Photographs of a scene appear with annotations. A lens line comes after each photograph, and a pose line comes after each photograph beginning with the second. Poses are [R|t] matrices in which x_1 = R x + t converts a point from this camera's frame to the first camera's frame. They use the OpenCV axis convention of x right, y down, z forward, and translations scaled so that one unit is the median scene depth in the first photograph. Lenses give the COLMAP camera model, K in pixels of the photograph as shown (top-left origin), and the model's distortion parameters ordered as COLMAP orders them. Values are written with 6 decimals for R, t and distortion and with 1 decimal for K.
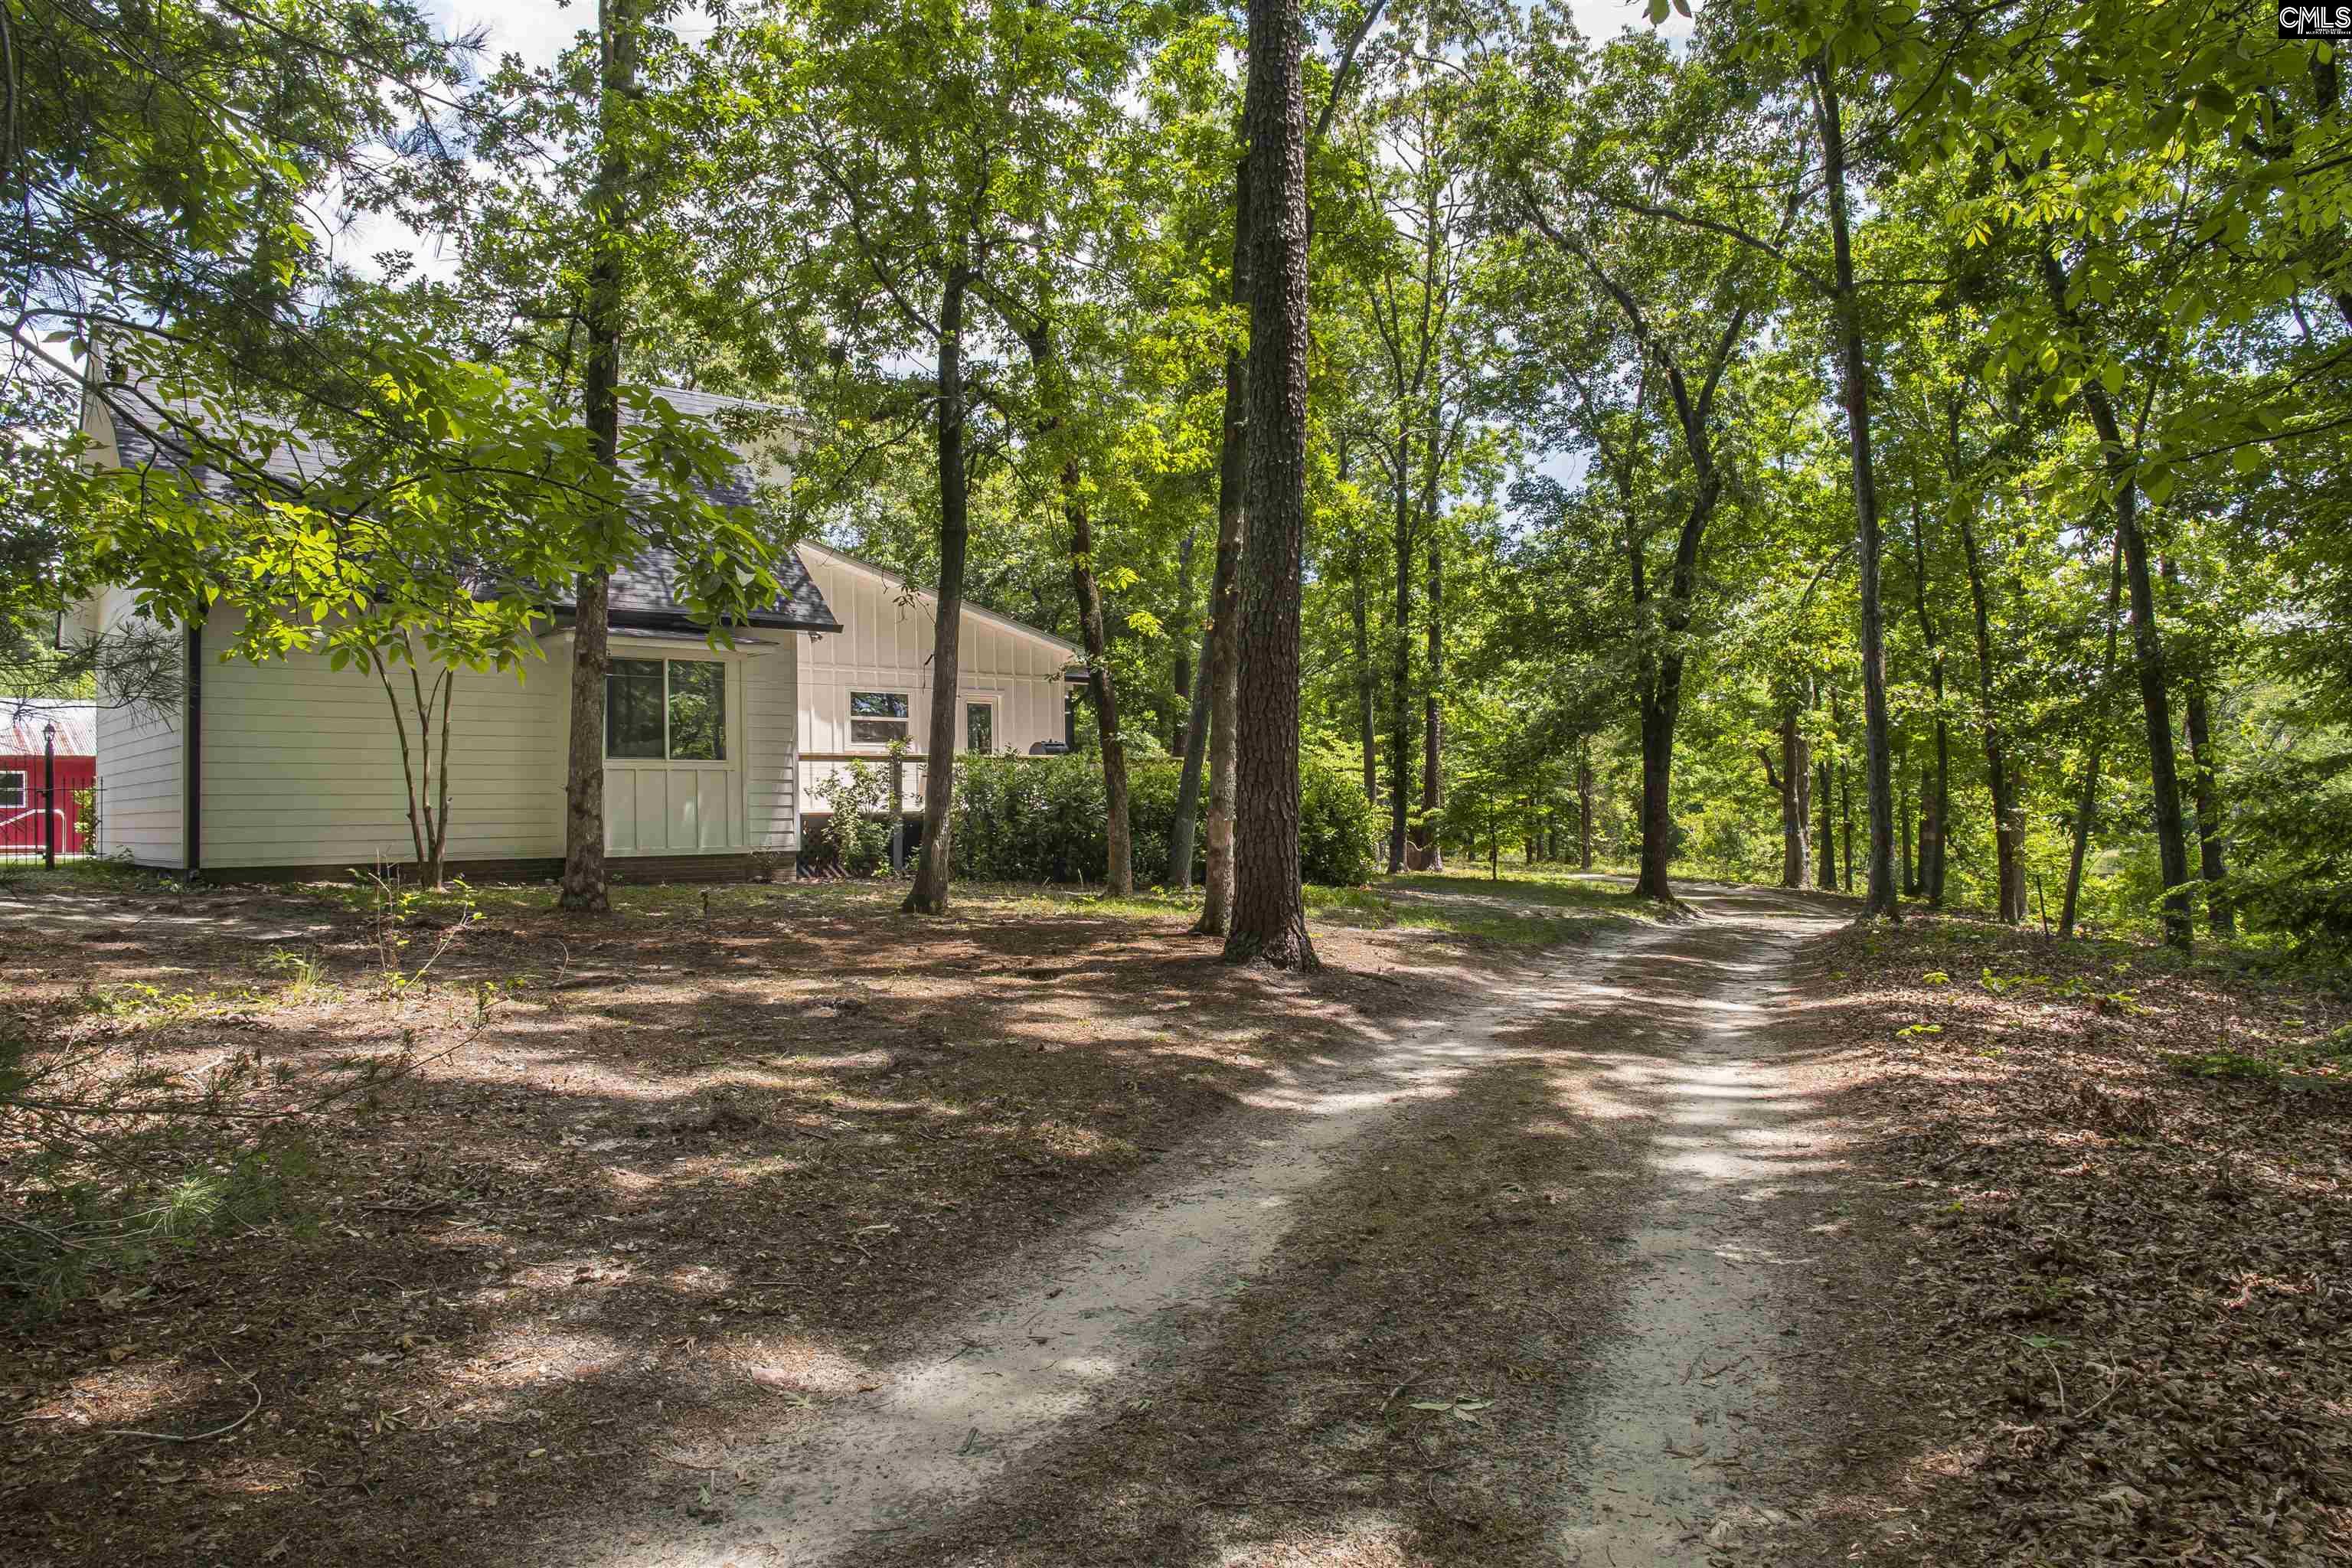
lens RADIAL K [[1605.4, 0, 1162.4], [0, 1605.4, 788.4], [0, 0, 1]] dist [0.029369, -0.023137]
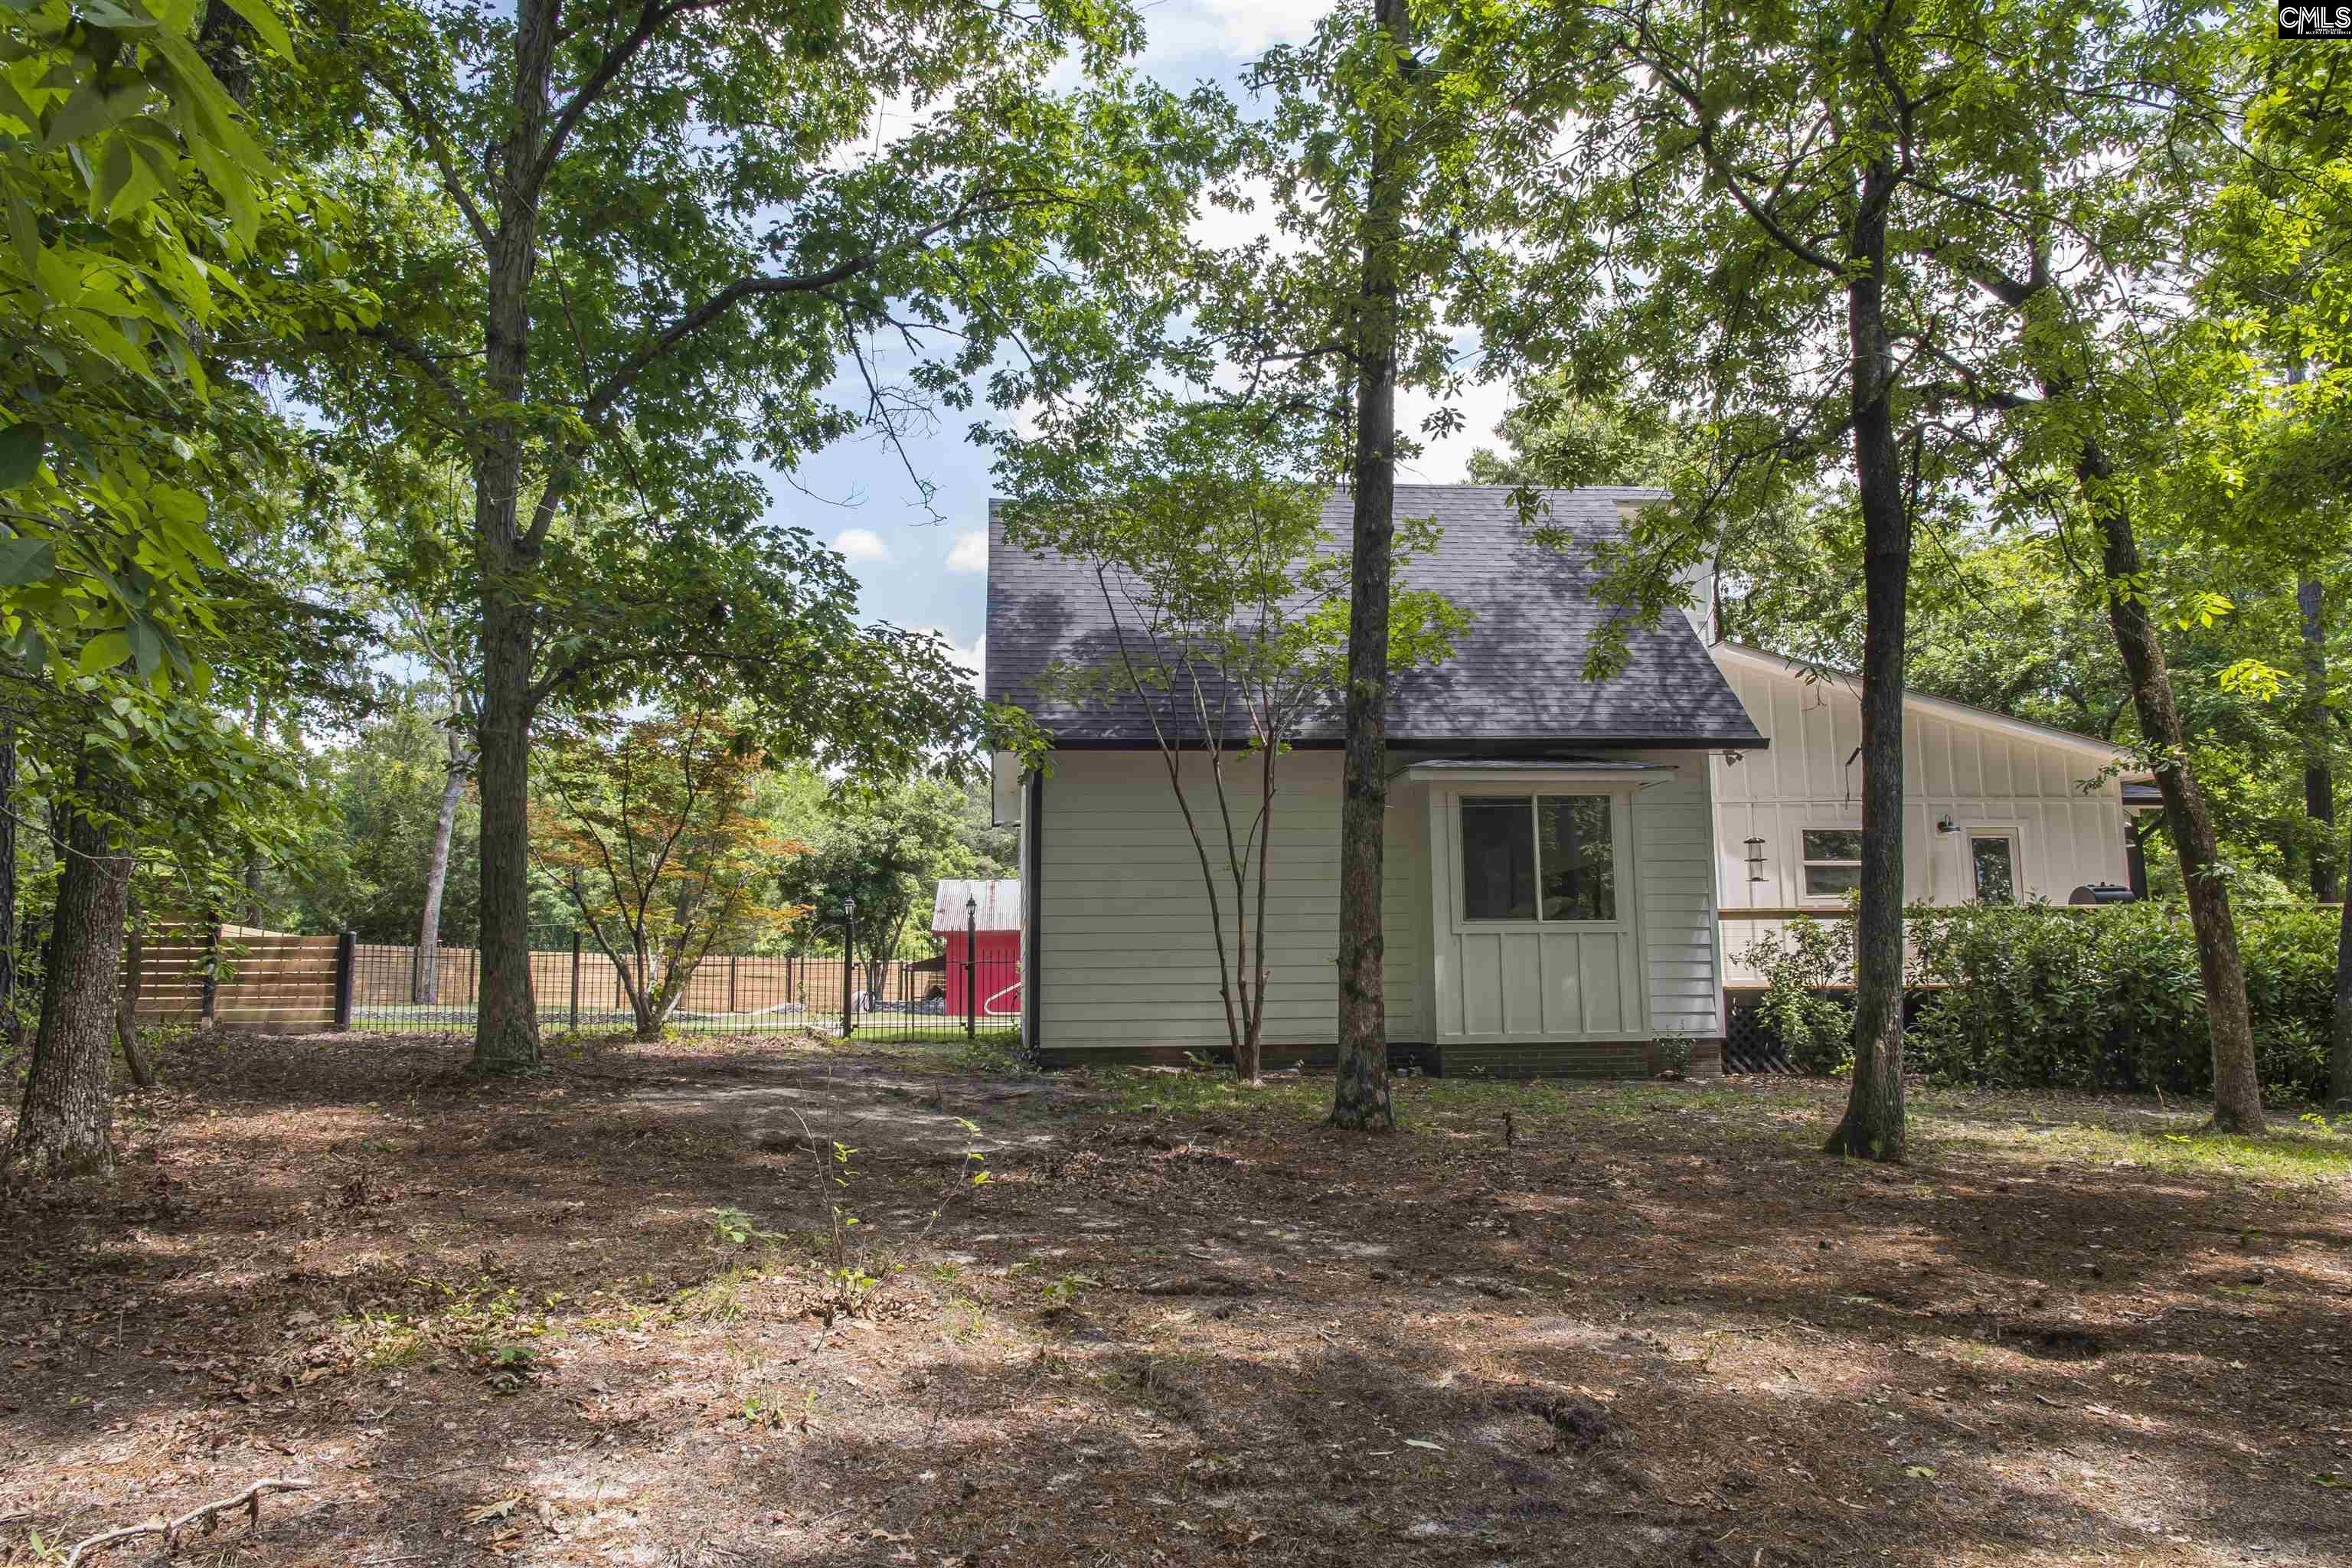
lens RADIAL K [[1605.4, 0, 1162.4], [0, 1605.4, 788.4], [0, 0, 1]] dist [0.029369, -0.023137]
pose [[0.821846, -0.067247, -0.565727, -0.005337], [0.009496, 0.994488, -0.104417, -0.001539], [0.569631, 0.080443, 0.817955, 0.226439]]
